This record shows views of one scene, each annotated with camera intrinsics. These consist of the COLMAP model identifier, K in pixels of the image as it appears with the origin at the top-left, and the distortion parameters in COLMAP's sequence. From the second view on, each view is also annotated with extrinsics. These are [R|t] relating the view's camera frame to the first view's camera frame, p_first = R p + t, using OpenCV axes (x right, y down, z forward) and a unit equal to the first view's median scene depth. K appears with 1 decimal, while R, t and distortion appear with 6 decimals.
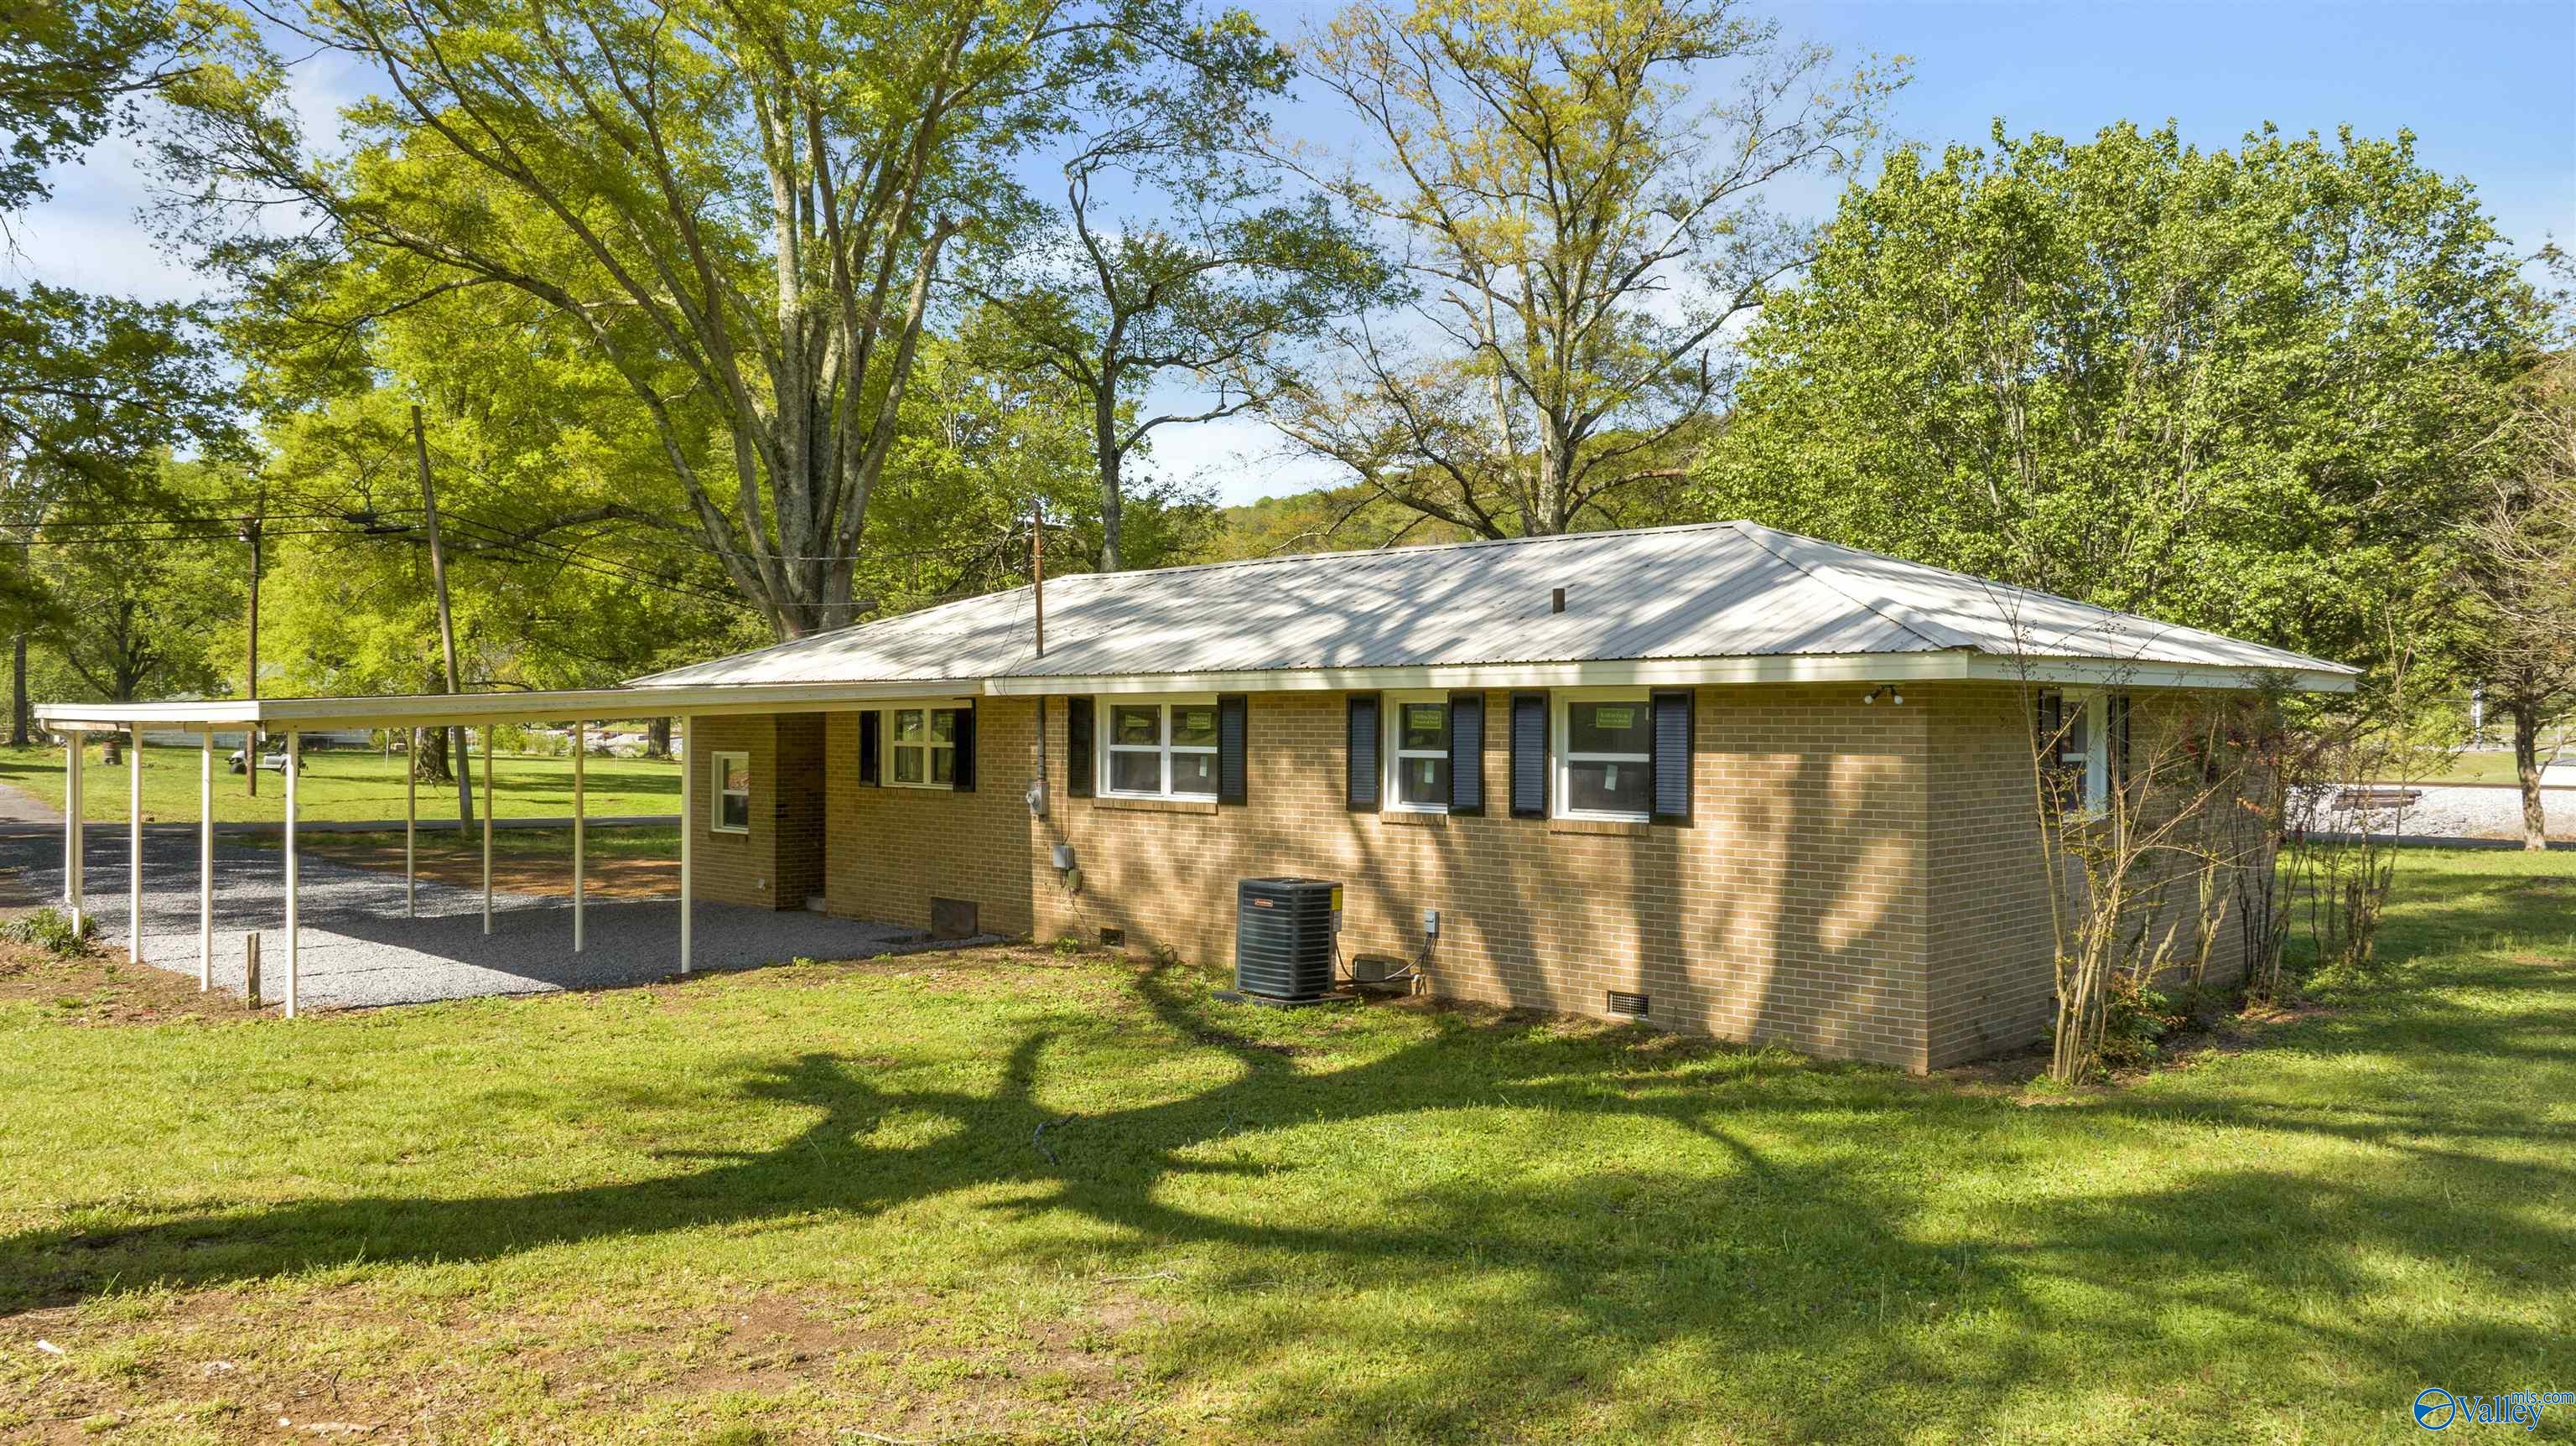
lens RADIAL K [[1861.4, 0, 1288.0], [0, 1861.4, 723.0], [0, 0, 1]] dist [-0.012212, -0.001261]
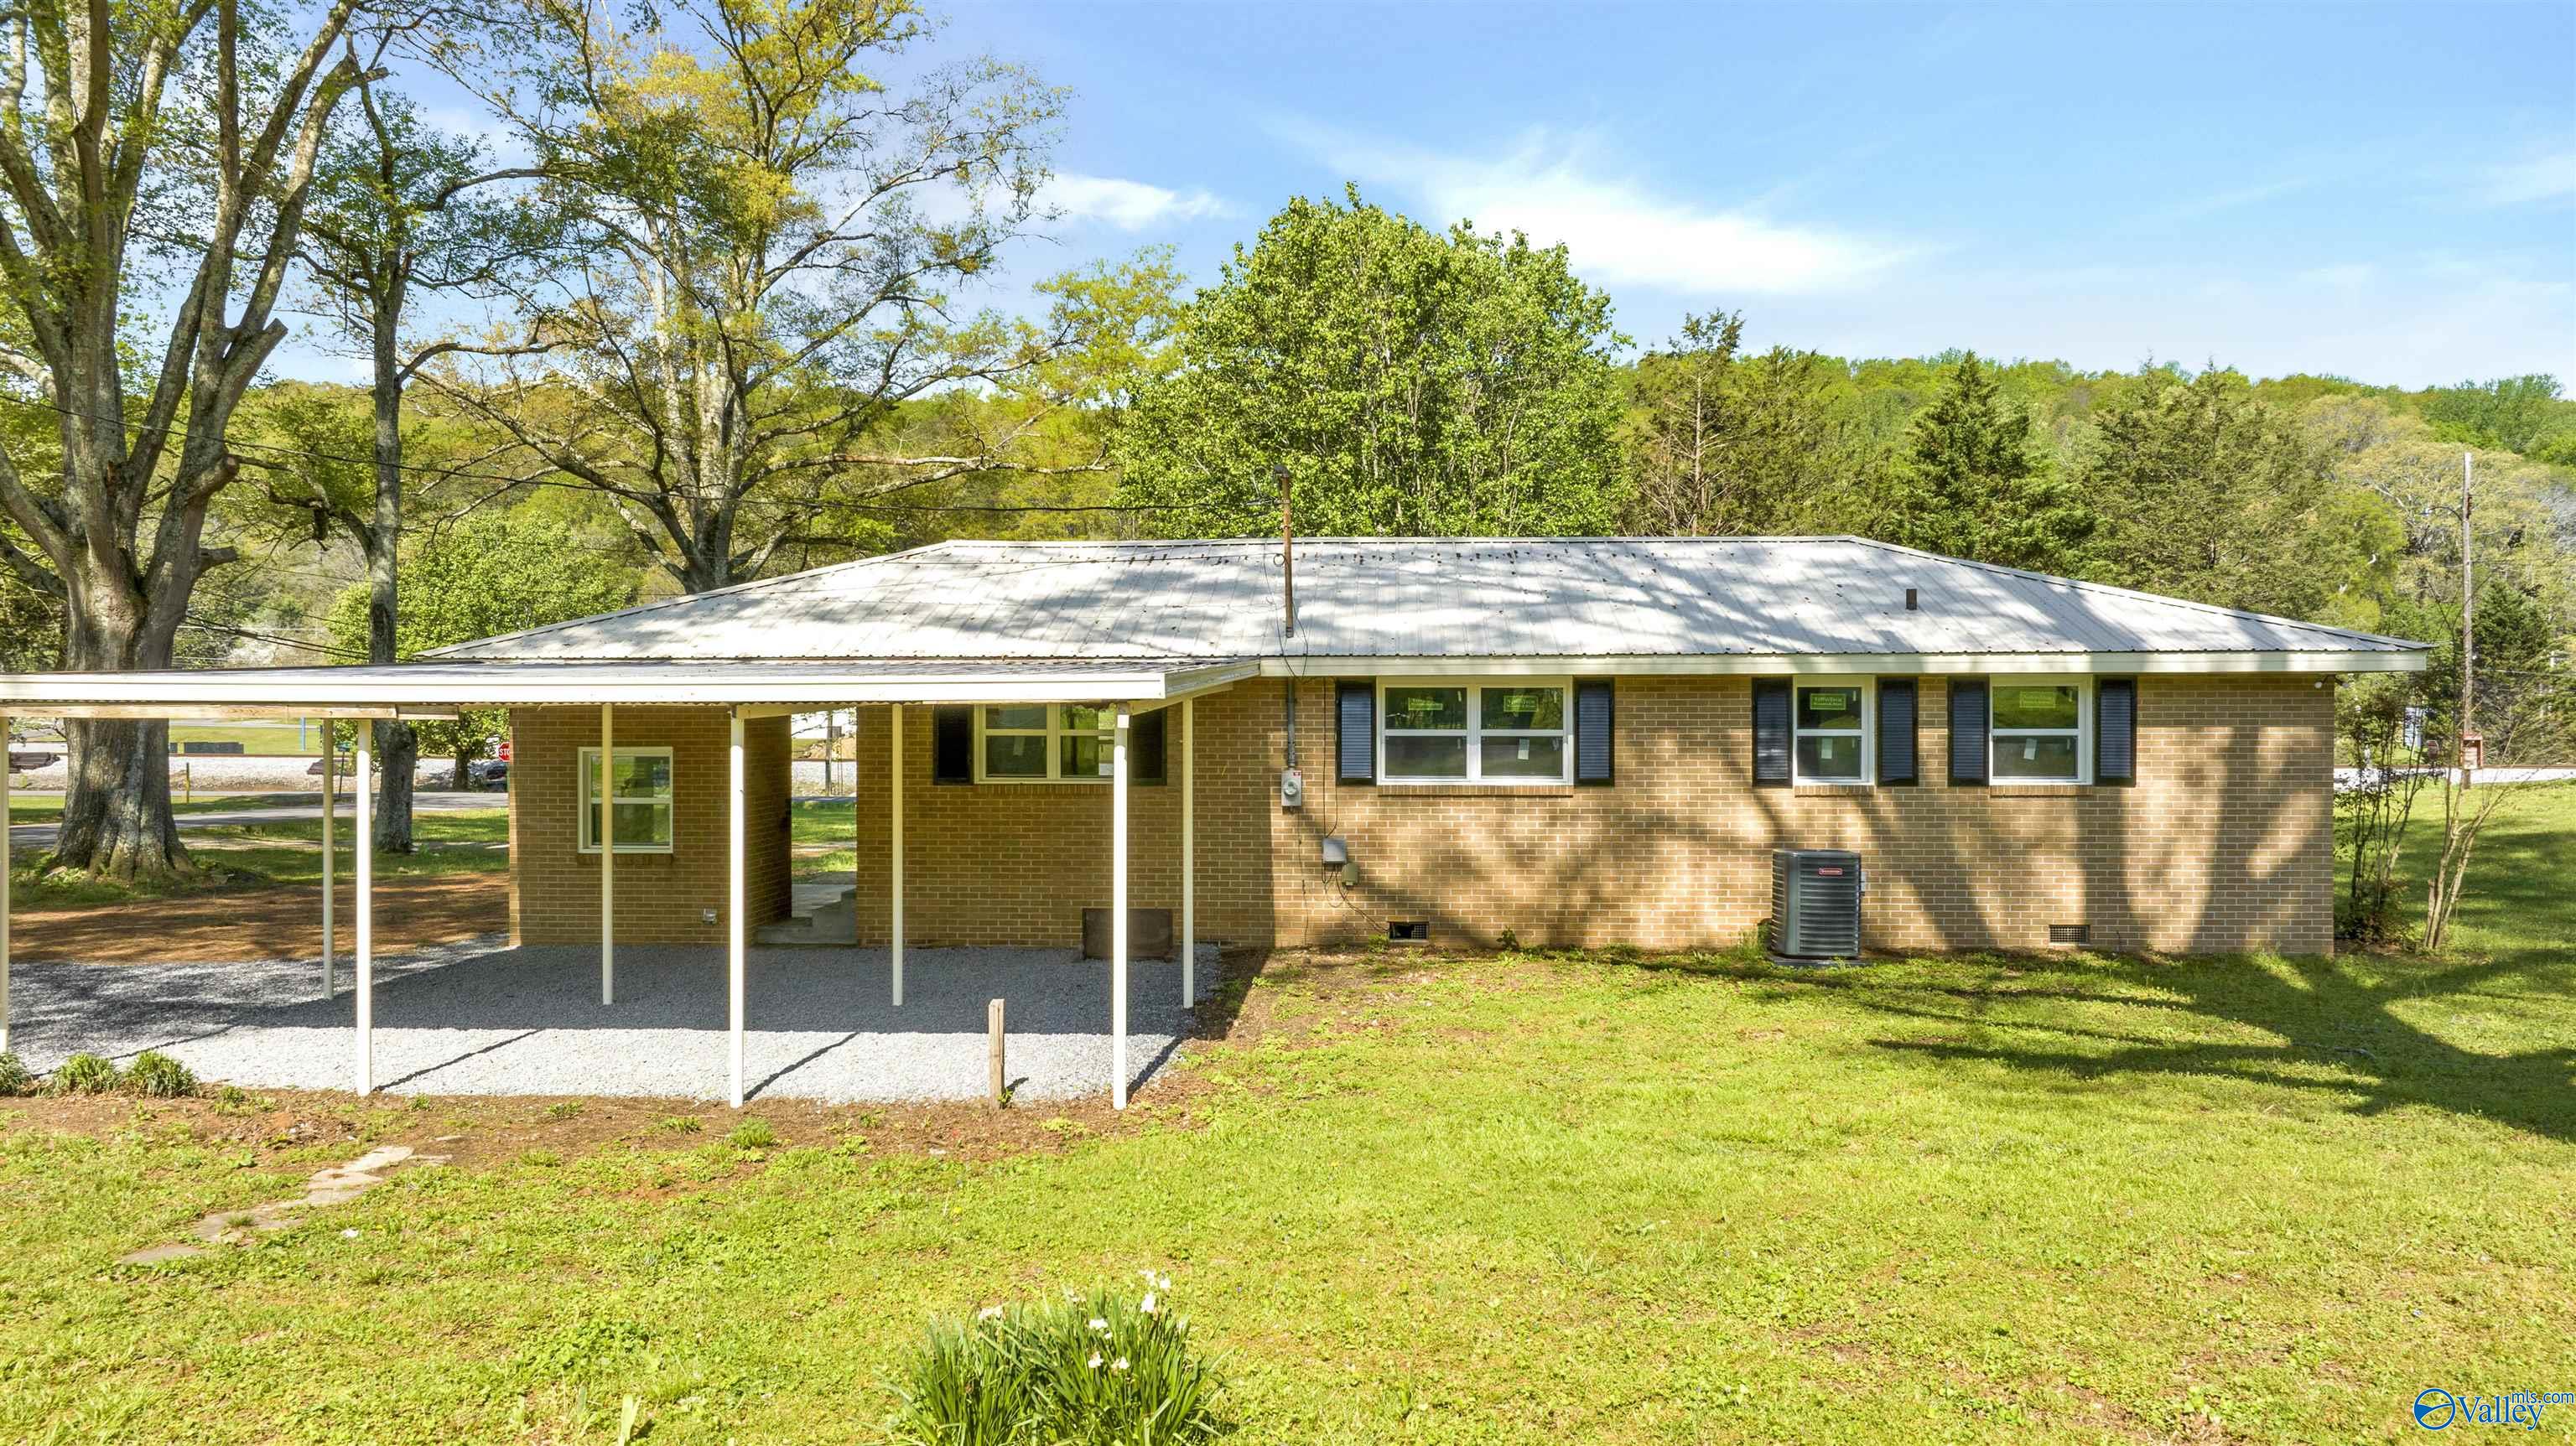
lens RADIAL K [[1861.4, 0, 1288.0], [0, 1861.4, 723.0], [0, 0, 1]] dist [-0.012212, -0.001261]
pose [[0.755049, -0.005668, 0.655644, -0.942334], [0.003921, 0.999984, 0.004130, 0.005224], [-0.655657, -0.000548, 0.755059, 0.392778]]
